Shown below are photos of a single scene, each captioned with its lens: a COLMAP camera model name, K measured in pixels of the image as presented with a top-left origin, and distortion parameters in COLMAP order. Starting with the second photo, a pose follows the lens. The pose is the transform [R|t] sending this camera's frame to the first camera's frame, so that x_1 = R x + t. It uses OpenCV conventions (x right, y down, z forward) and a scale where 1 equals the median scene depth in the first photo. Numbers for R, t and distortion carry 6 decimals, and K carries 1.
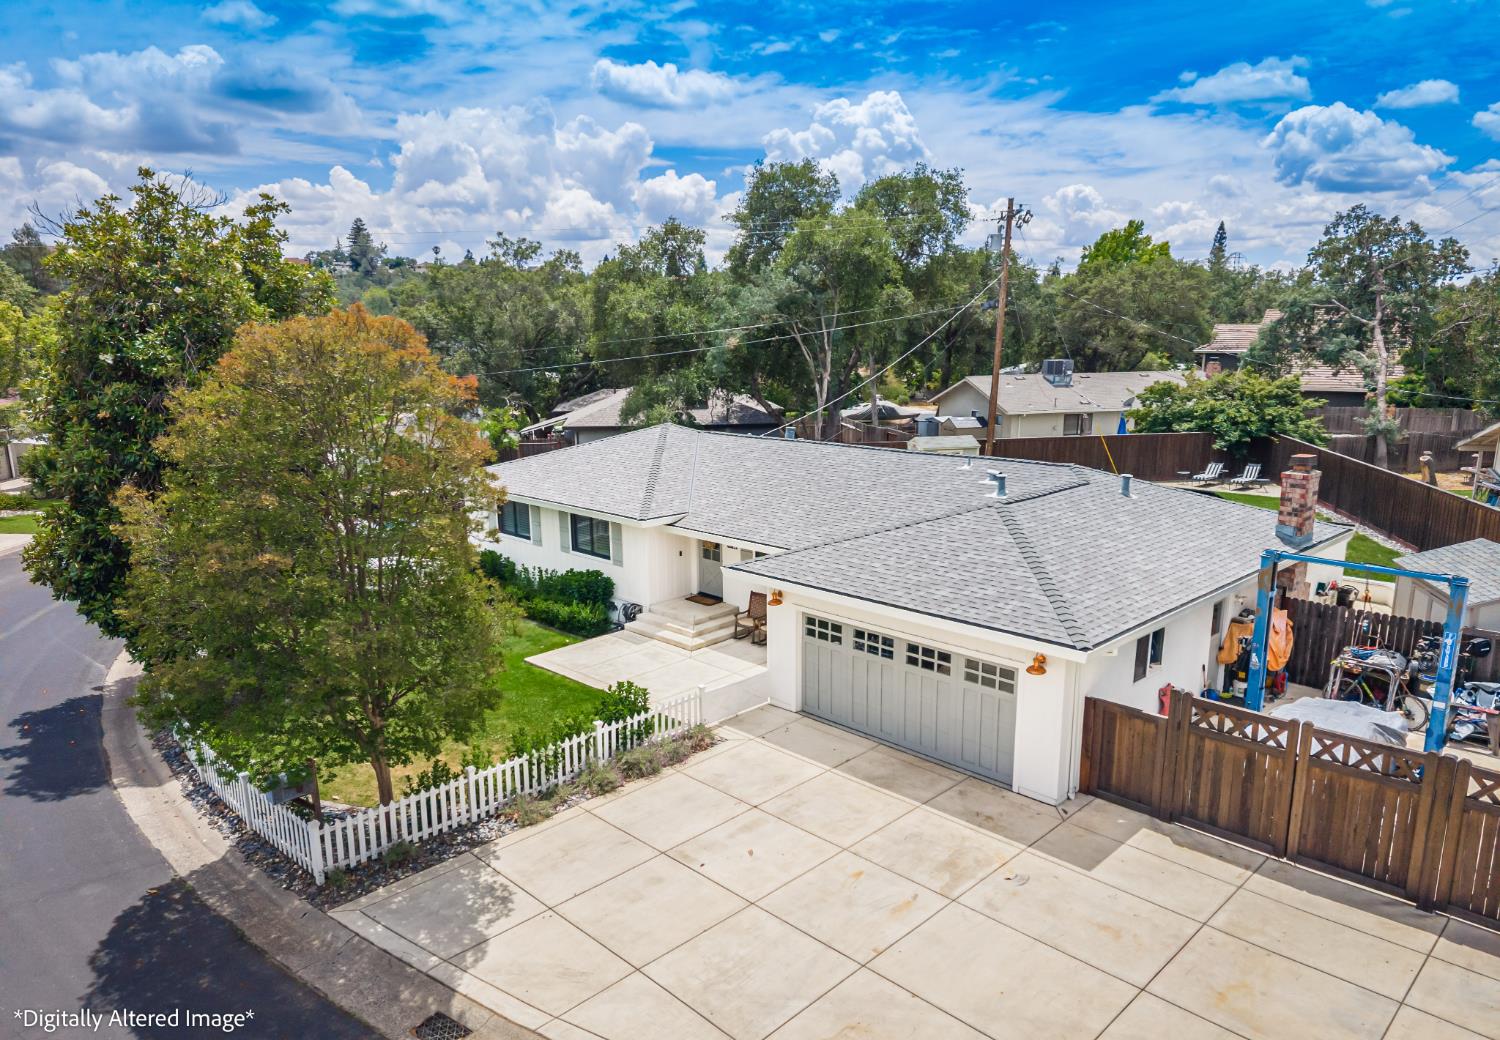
lens RADIAL K [[1007.5, 0, 753.3], [0, 1007.5, 552.9], [0, 0, 1]] dist [0.018439, -0.017482]
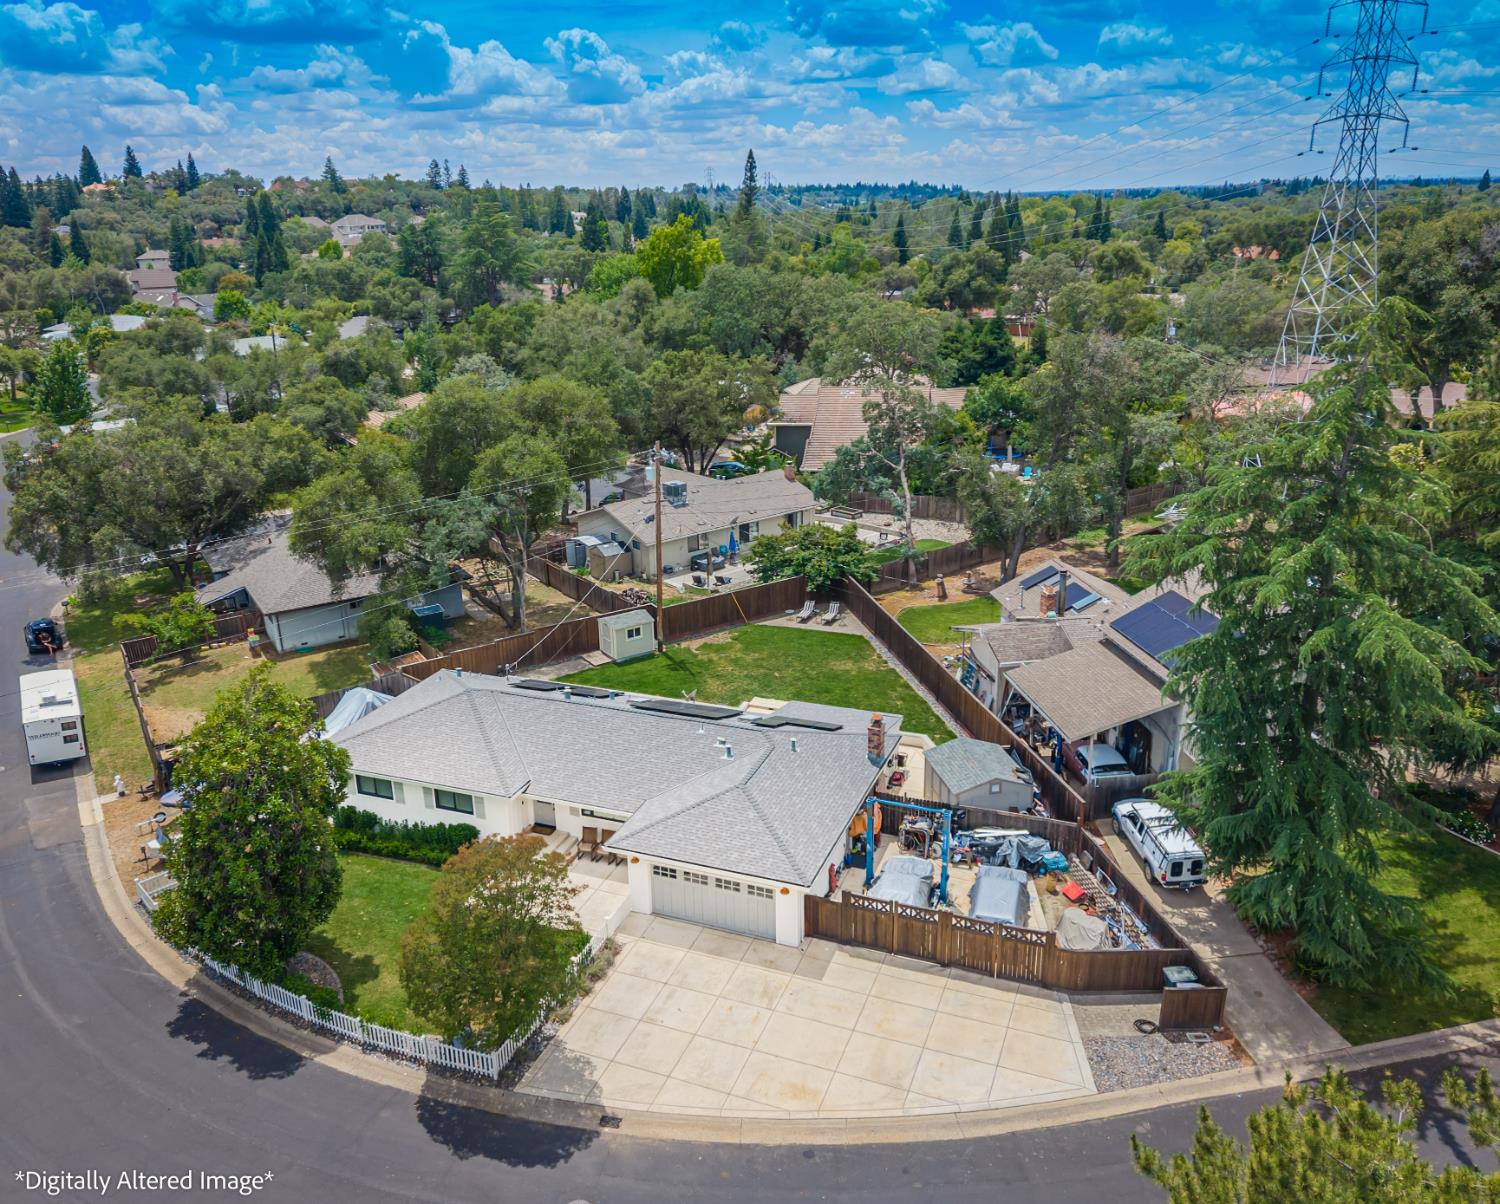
lens RADIAL K [[1172.6, 0, 710.4], [0, 1172.6, 603.4], [0, 0, 1]] dist [0.028040, -0.029090]
pose [[0.923810, -0.137138, 0.357446, -0.631319], [0.102351, 0.988127, 0.114580, -0.738307], [-0.368915, -0.069265, 0.926879, -1.140362]]
